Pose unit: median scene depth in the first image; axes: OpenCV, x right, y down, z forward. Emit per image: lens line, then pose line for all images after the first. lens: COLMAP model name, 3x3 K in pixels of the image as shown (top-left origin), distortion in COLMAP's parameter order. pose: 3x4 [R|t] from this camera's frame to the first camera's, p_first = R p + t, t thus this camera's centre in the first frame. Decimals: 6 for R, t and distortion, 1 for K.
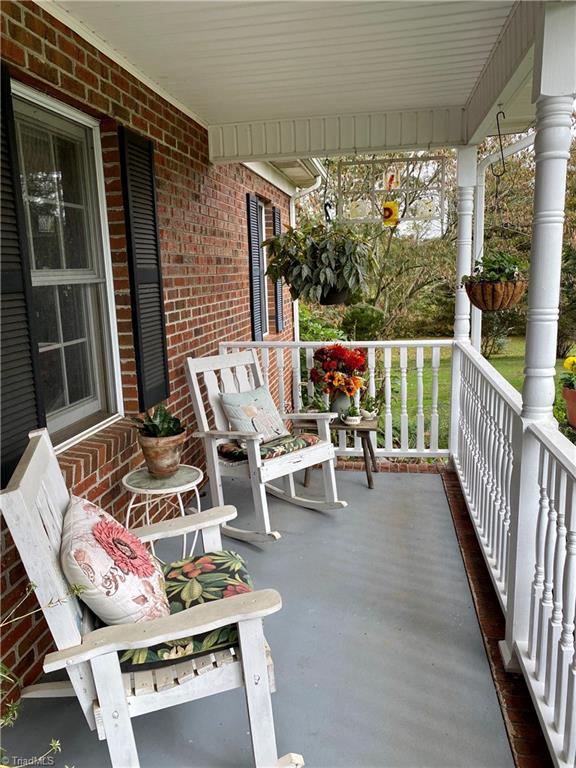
lens RADIAL K [[572.9, 0, 288.0], [0, 572.9, 384.0], [0, 0, 1]] dist [0.049653, -0.002975]
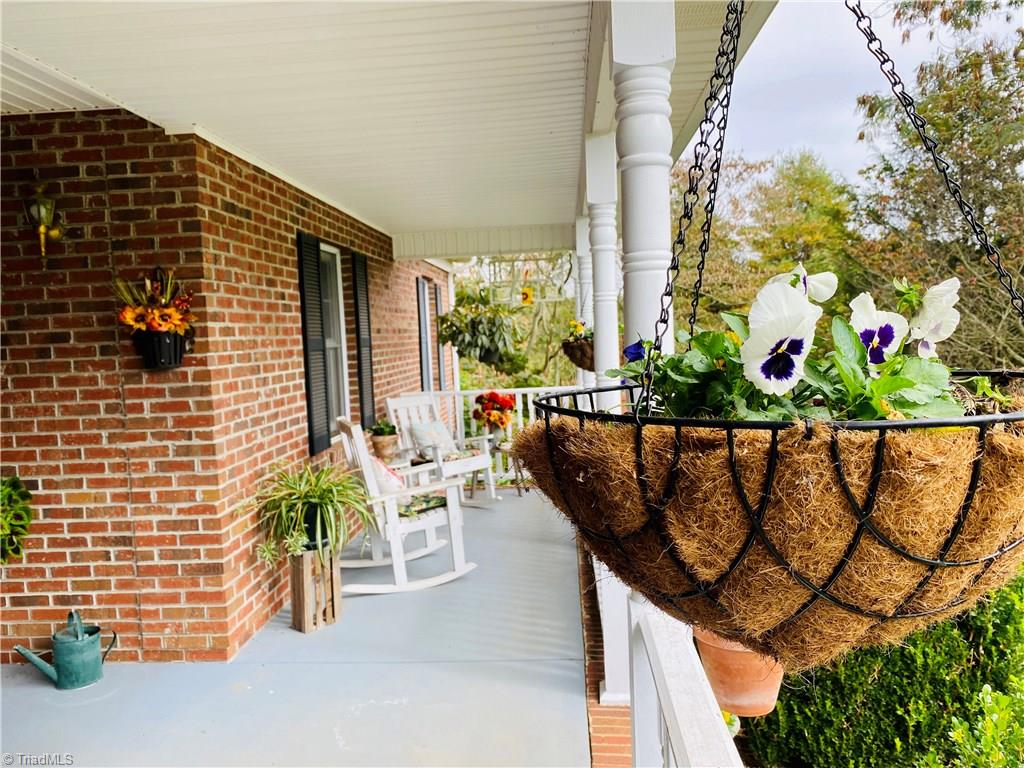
lens RADIAL K [[763.9, 0, 512.0], [0, 763.9, 384.0], [0, 0, 1]] dist [0.049653, -0.002975]
pose [[0.994817, -0.022029, 0.099269, -0.047434], [0.035236, 0.990447, -0.133317, 0.161287], [-0.095384, 0.136124, 0.986089, -0.801151]]
